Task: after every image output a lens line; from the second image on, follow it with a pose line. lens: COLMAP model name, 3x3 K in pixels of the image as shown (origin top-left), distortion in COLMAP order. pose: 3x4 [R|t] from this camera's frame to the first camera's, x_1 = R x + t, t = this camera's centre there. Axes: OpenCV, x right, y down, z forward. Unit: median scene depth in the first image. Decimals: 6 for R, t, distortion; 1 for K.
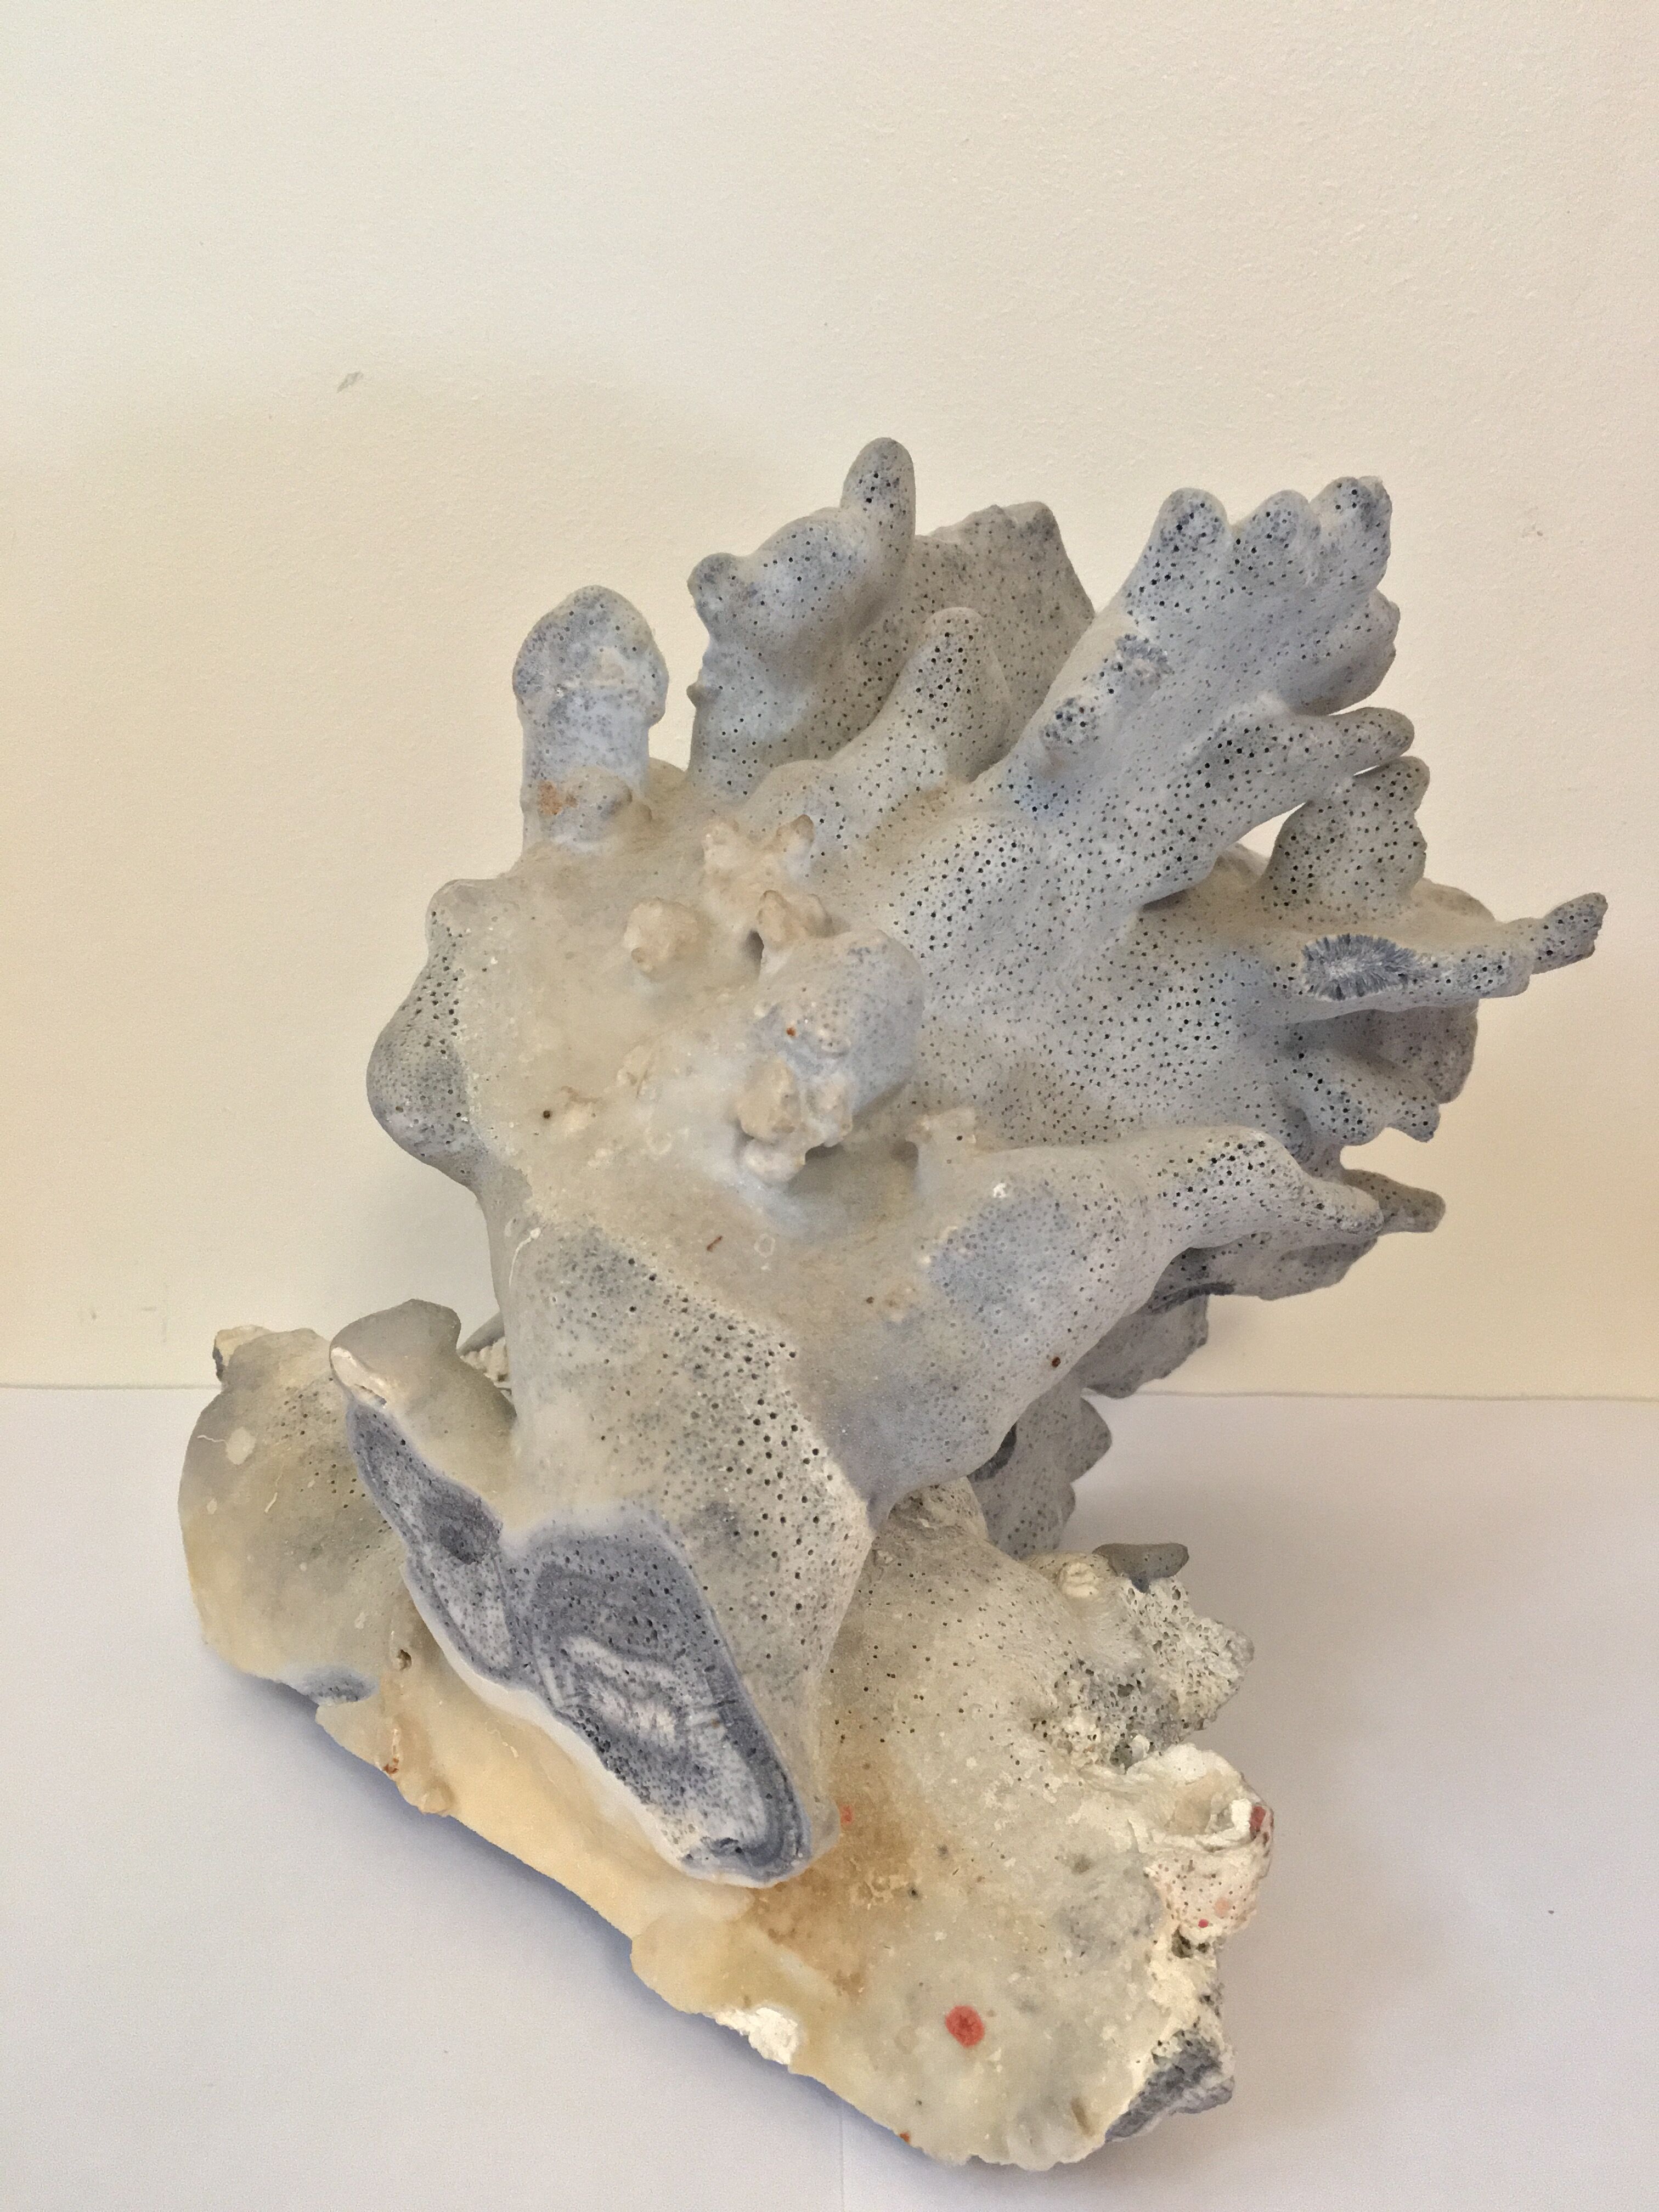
lens RADIAL K [[1918.6, 0, 834.0], [0, 1918.6, 1095.4], [0, 0, 1]] dist [0.046841, -0.003954]
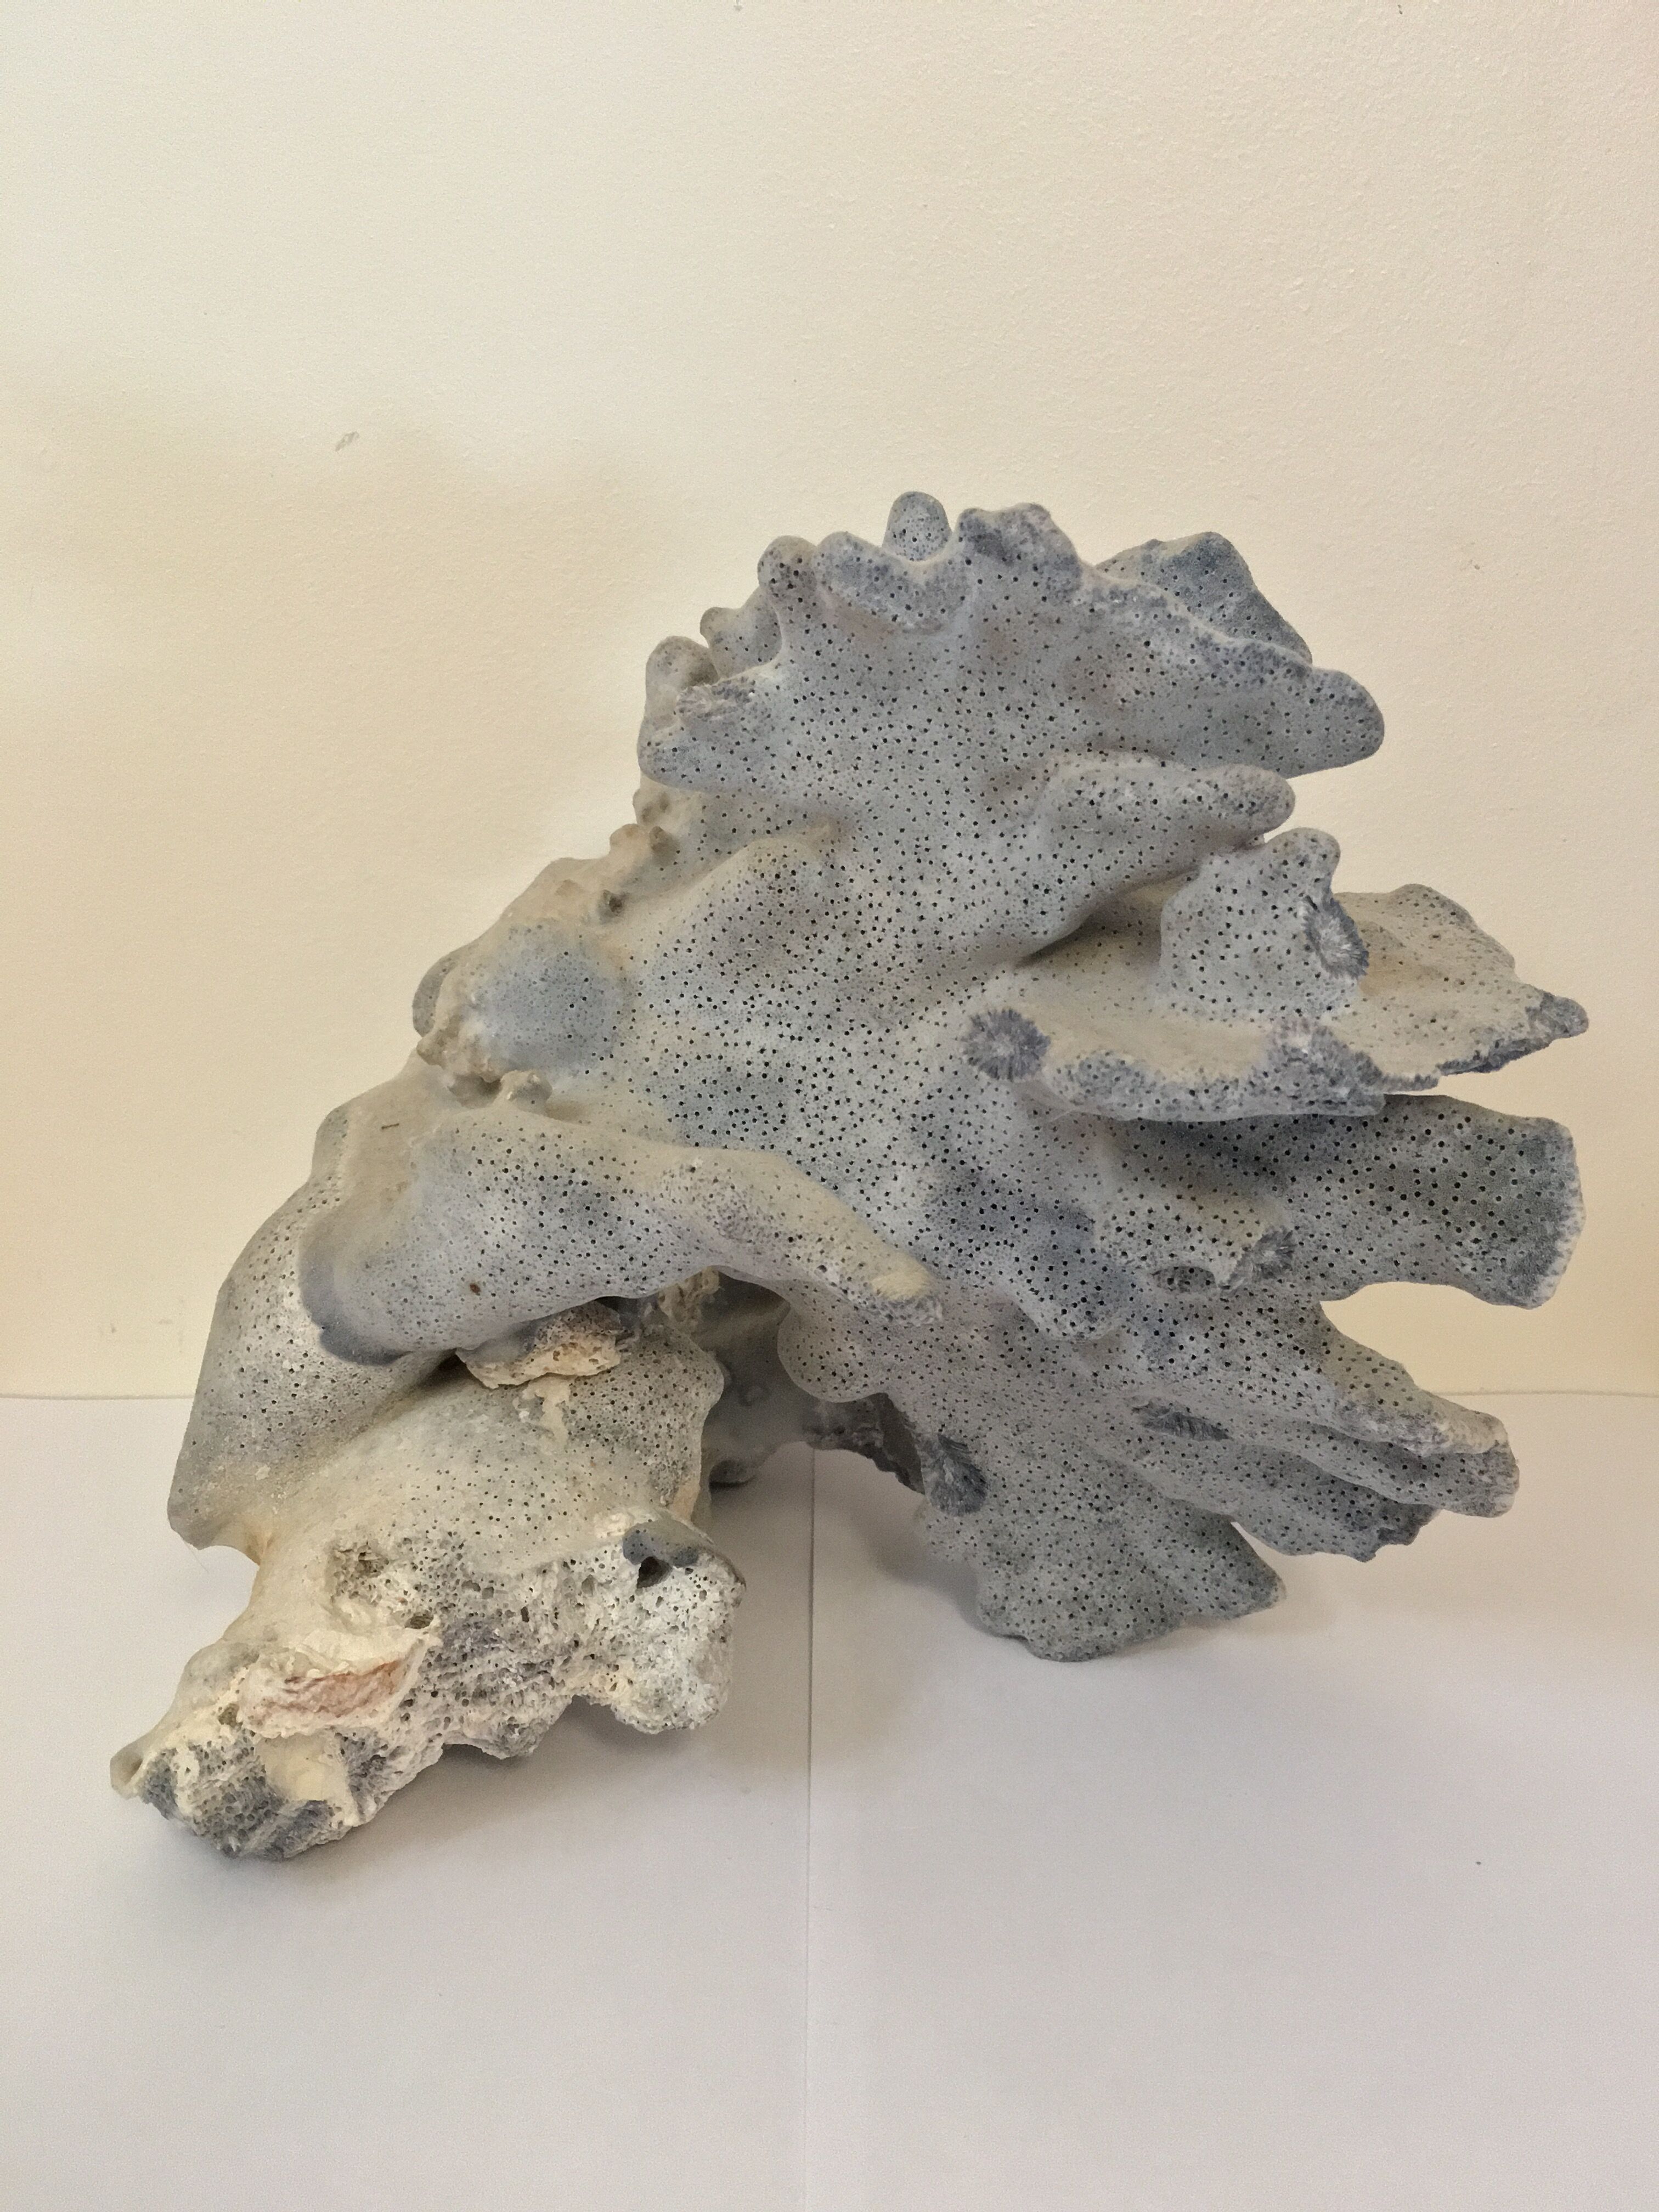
lens RADIAL K [[1918.6, 0, 834.0], [0, 1918.6, 1095.4], [0, 0, 1]] dist [0.046841, -0.003954]
pose [[0.464210, 0.191769, -0.864716, 0.820865], [-0.205701, 0.972929, 0.105340, -0.099038], [0.861508, 0.128973, 0.491091, 0.399881]]
